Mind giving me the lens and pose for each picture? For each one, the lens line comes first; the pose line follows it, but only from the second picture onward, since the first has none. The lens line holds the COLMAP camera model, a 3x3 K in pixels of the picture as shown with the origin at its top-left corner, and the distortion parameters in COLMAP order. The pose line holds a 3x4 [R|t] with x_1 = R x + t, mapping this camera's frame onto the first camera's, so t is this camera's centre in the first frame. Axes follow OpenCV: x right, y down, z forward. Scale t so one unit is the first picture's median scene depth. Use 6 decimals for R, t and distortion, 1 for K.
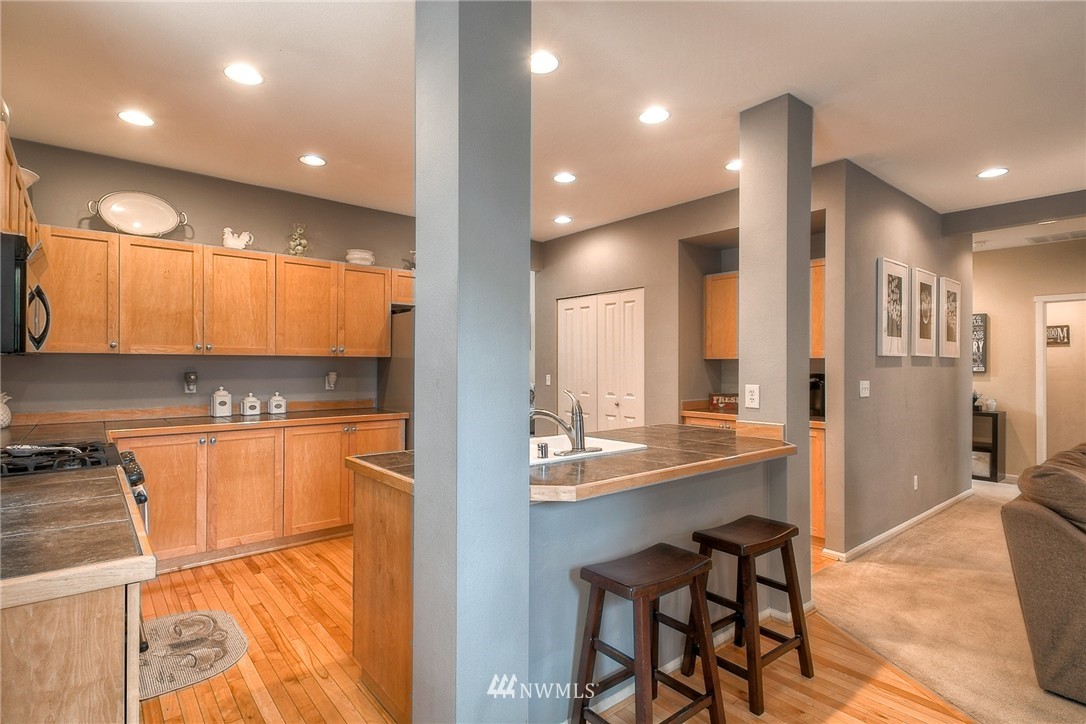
lens RADIAL K [[529.0, 0, 520.4], [0, 529.0, 365.8], [0, 0, 1]] dist [0.017120, -0.003519]
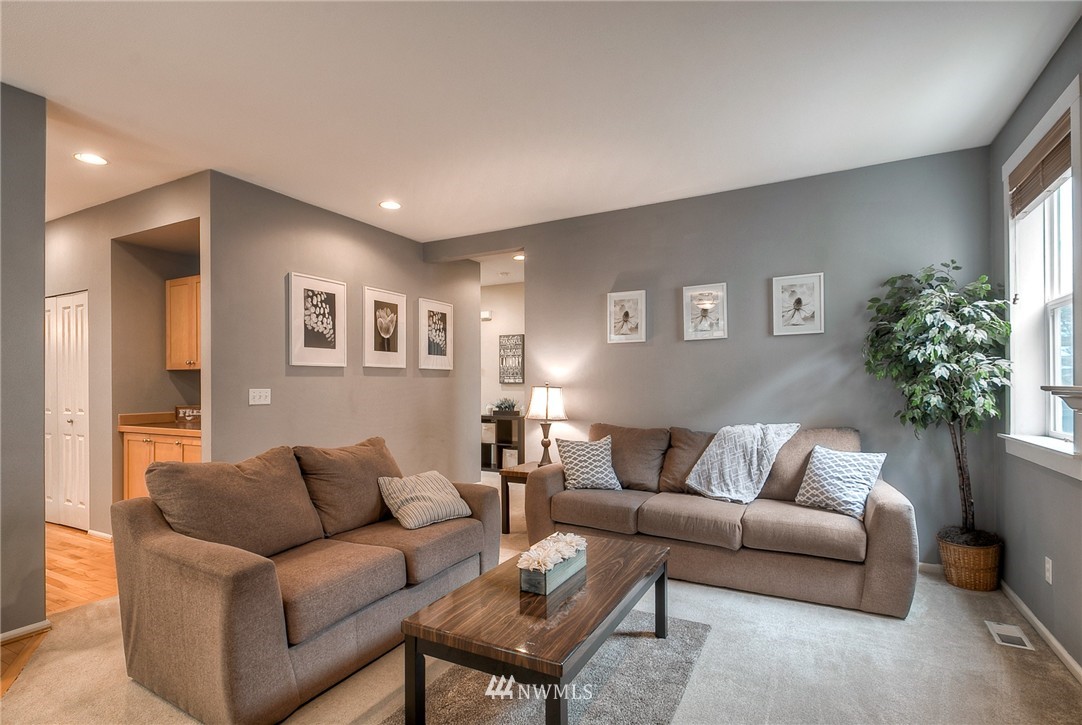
lens RADIAL K [[527.1, 0, 546.1], [0, 527.1, 381.8], [0, 0, 1]] dist [0.017120, -0.003519]
pose [[0.913852, -0.006077, 0.406002, 0.577972], [0.007826, 0.999966, -0.002648, 0.016504], [-0.405972, 0.005598, 0.913869, -0.129872]]
